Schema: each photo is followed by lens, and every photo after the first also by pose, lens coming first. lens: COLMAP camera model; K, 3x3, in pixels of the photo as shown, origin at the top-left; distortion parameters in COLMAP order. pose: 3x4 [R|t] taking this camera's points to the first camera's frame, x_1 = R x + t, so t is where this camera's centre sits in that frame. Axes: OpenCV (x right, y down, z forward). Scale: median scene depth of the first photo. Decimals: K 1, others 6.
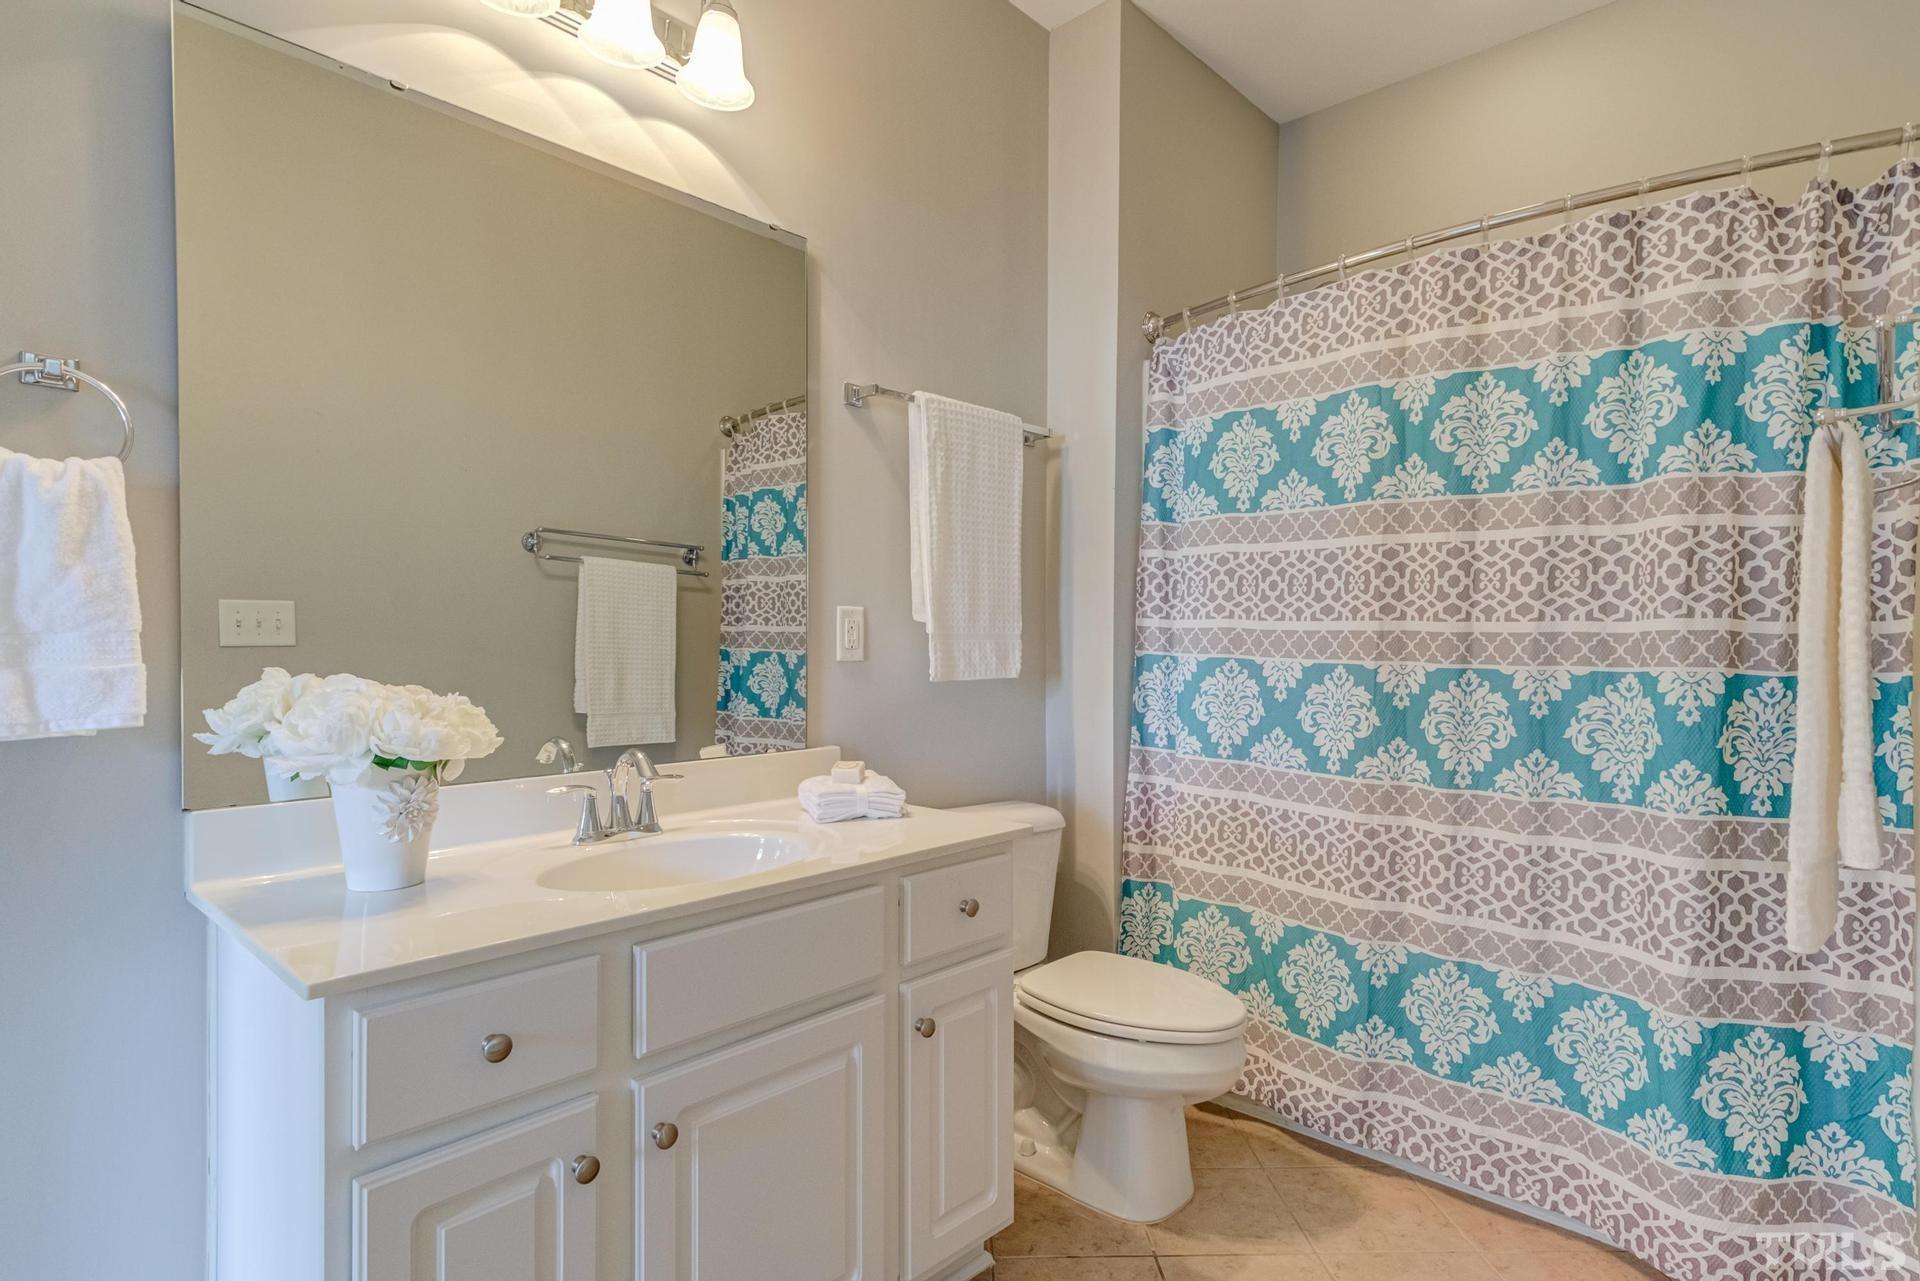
lens RADIAL K [[939.6, 0, 1013.8], [0, 939.6, 648.1], [0, 0, 1]] dist [0.001352, -0.001558]
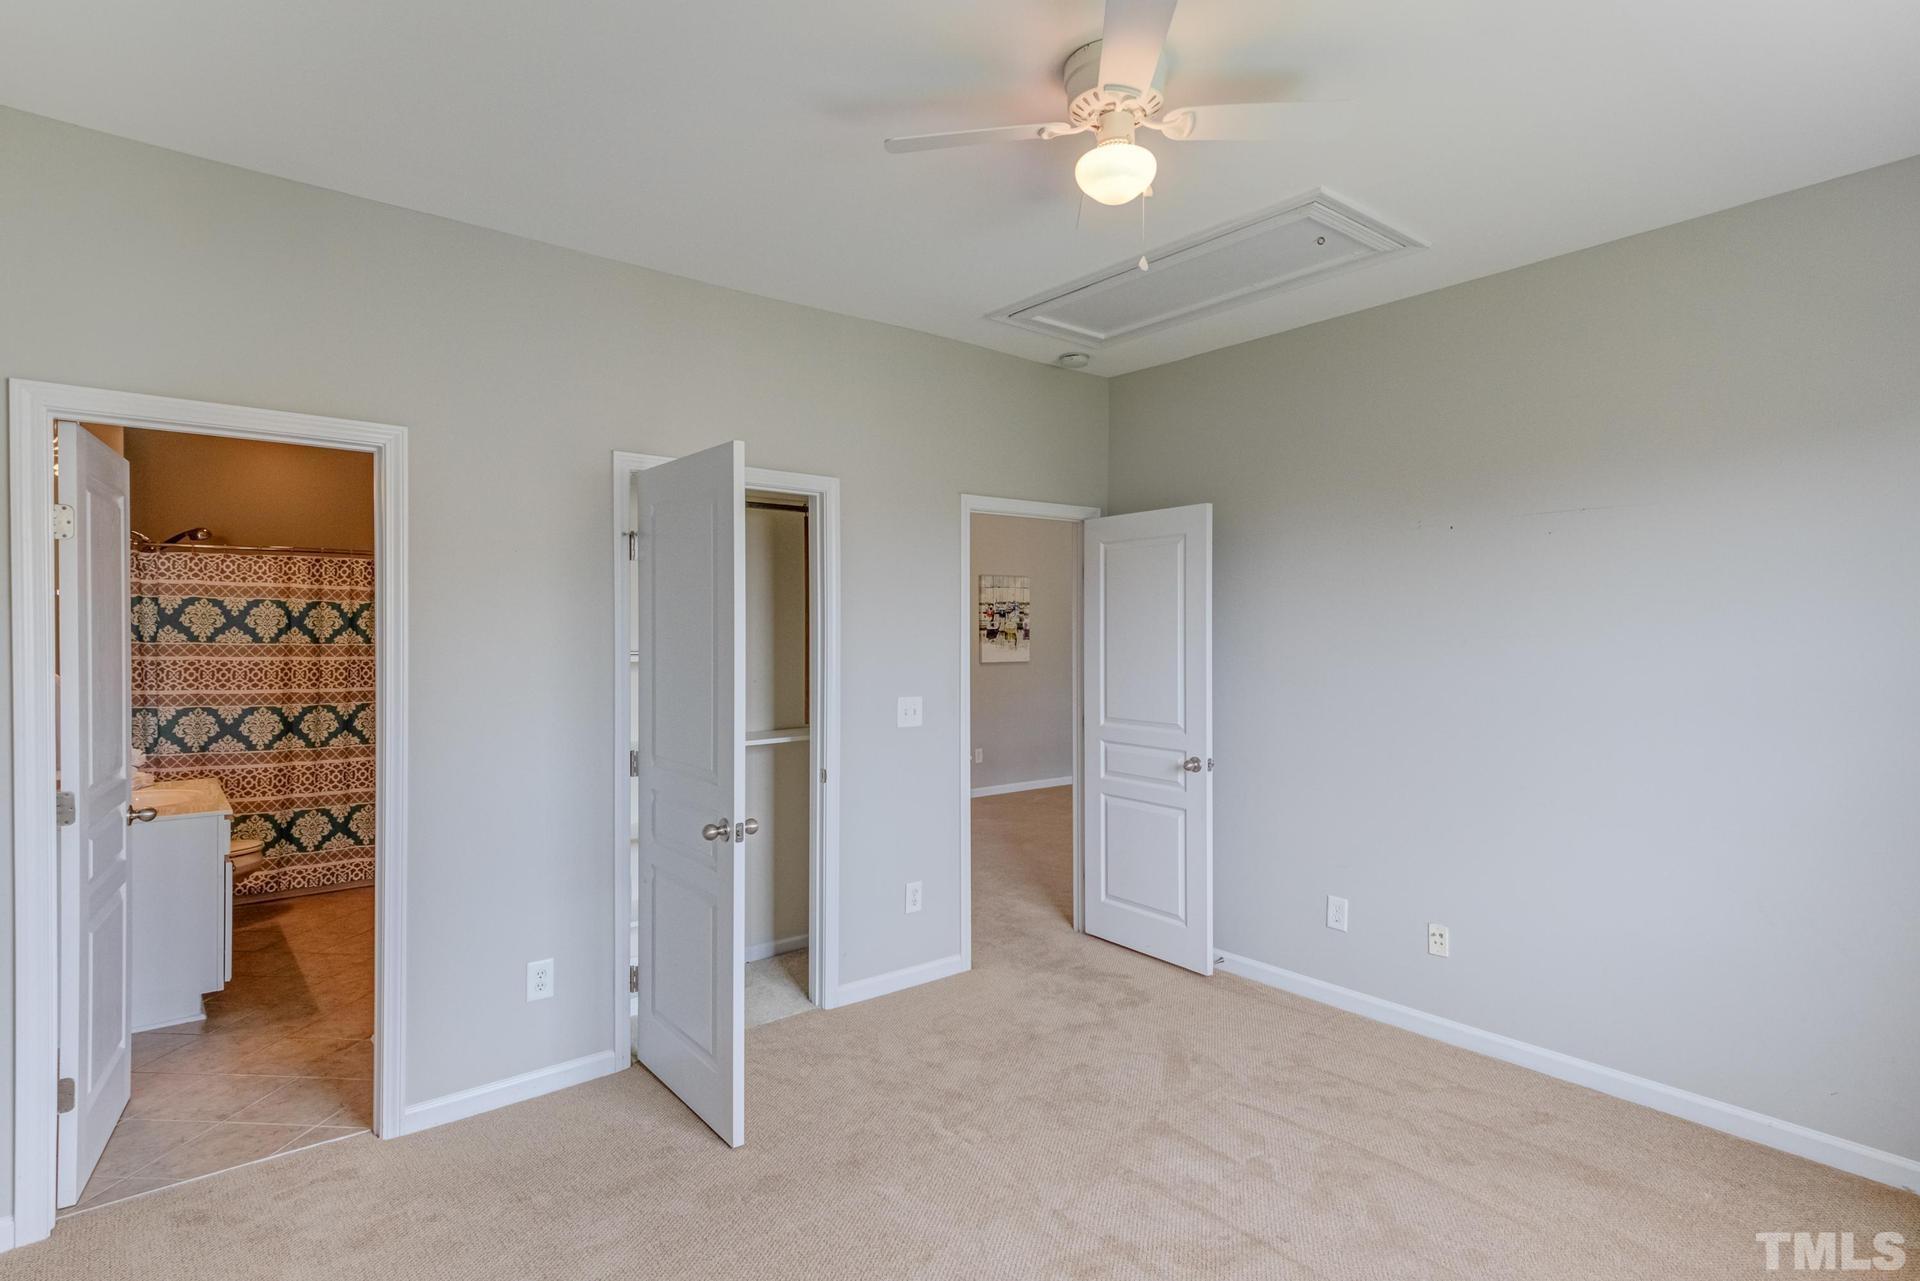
lens RADIAL K [[939.6, 0, 963.0], [0, 939.6, 647.9], [0, 0, 1]] dist [0.001352, -0.001558]
pose [[0.154149, -0.024705, 0.987739, -1.972891], [0.002654, 0.999694, 0.024590, -0.210500], [-0.988044, -0.001169, 0.154167, -1.332992]]
